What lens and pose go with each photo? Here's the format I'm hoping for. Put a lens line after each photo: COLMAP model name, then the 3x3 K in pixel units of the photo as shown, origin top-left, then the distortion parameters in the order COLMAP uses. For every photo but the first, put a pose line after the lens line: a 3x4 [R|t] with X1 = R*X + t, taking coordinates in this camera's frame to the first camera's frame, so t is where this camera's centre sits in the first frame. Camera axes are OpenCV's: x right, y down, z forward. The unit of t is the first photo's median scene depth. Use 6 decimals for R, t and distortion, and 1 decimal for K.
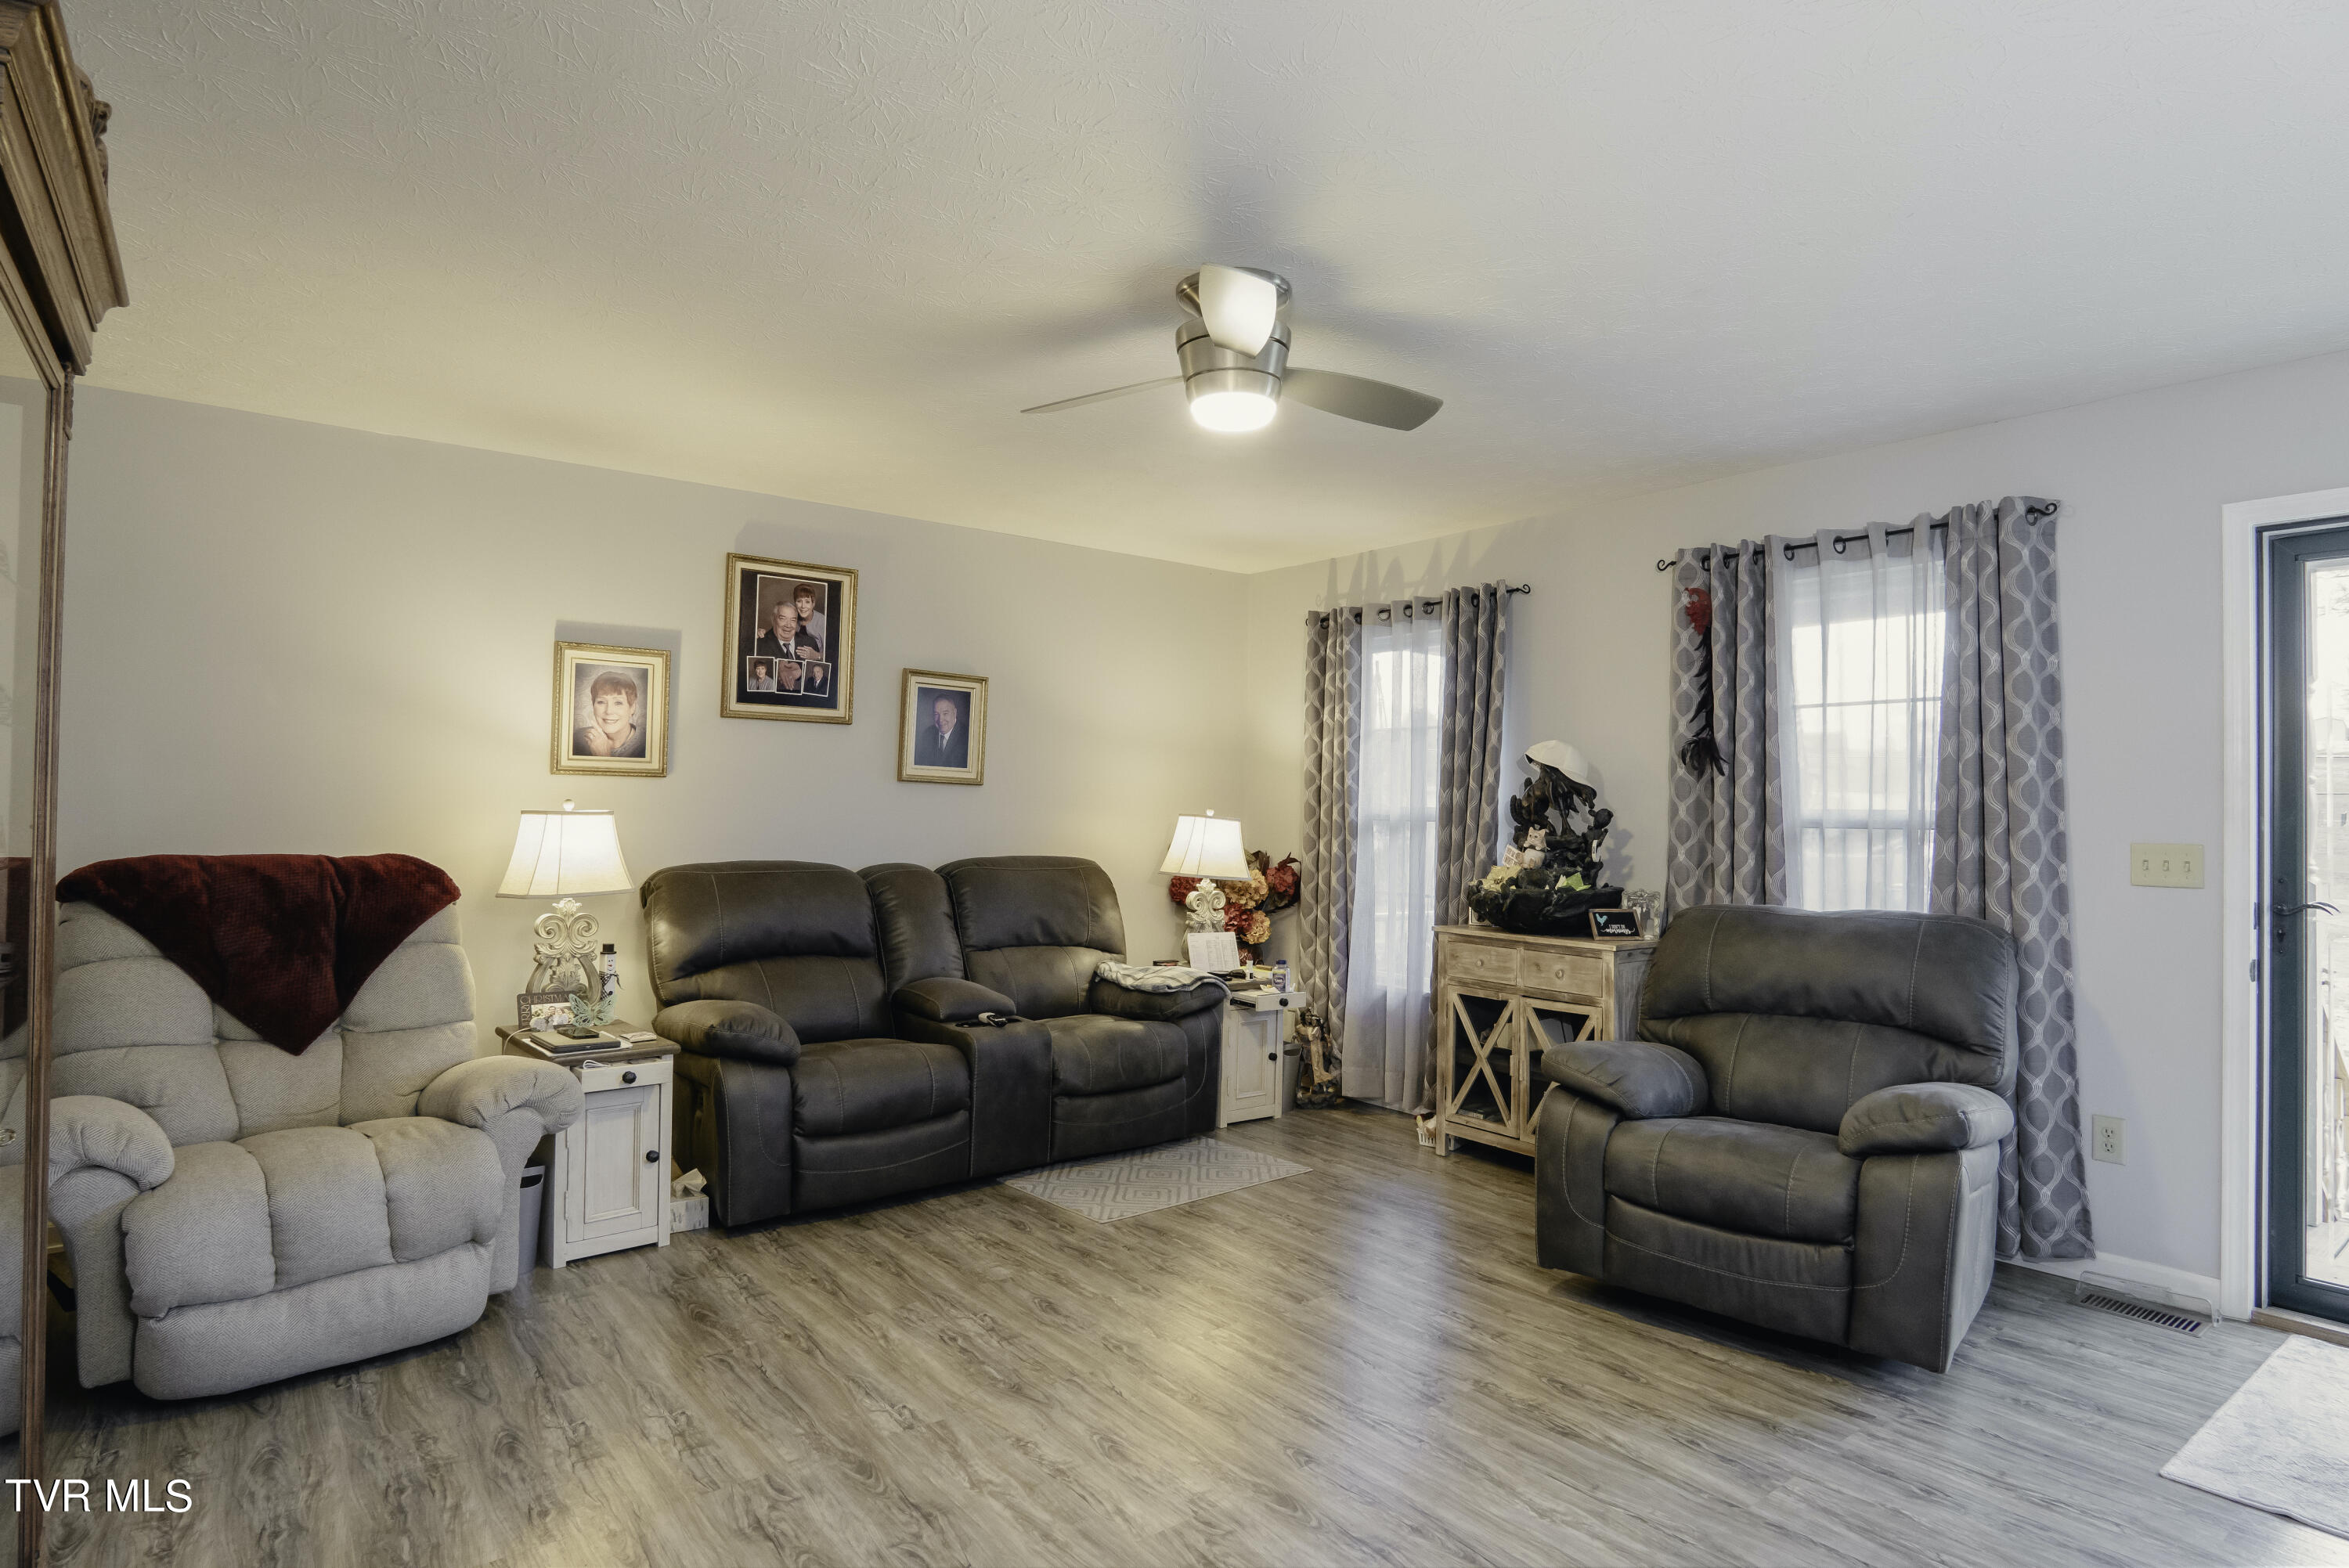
lens RADIAL K [[1239.7, 0, 1177.4], [0, 1239.7, 809.5], [0, 0, 1]] dist [-0.001775, -0.000406]
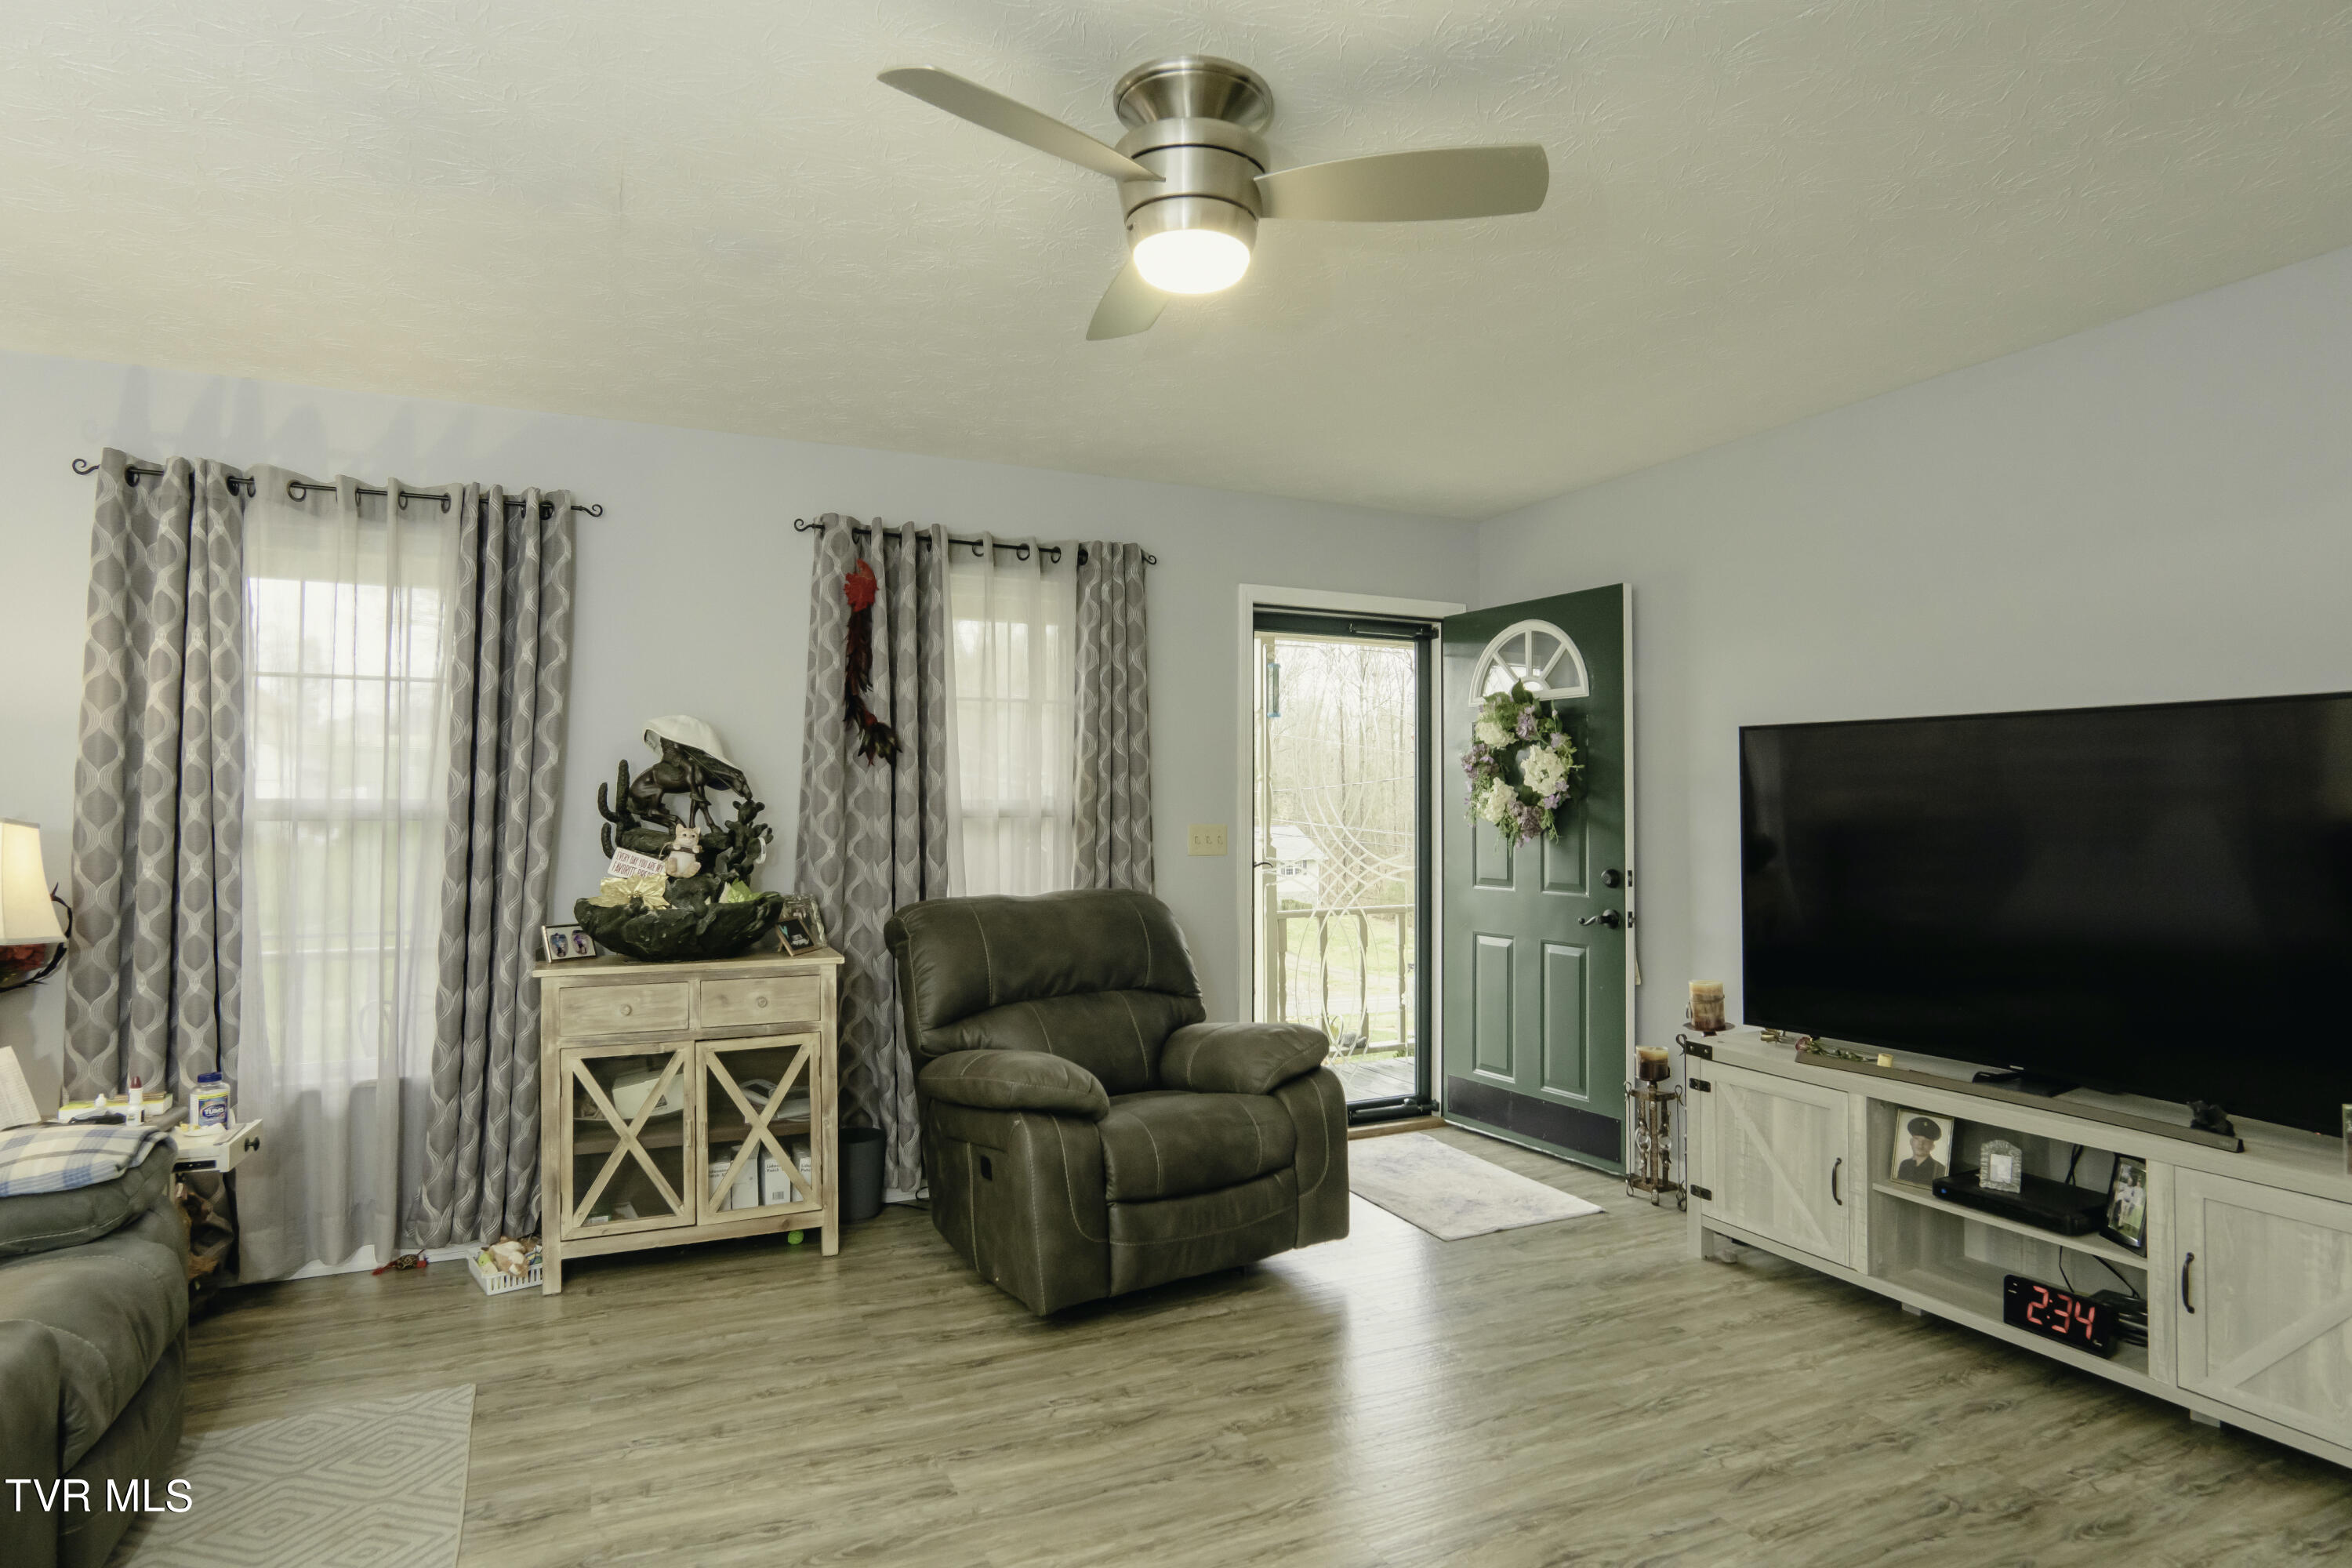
lens RADIAL K [[1287.5, 0, 1163.2], [0, 1287.5, 795.6], [0, 0, 1]] dist [-0.025193, -0.000123]
pose [[0.229833, -0.000639, 0.973230, -0.450365], [0.002725, 0.999996, 0.000013, -0.002689], [-0.973226, 0.002649, 0.229834, 0.544818]]
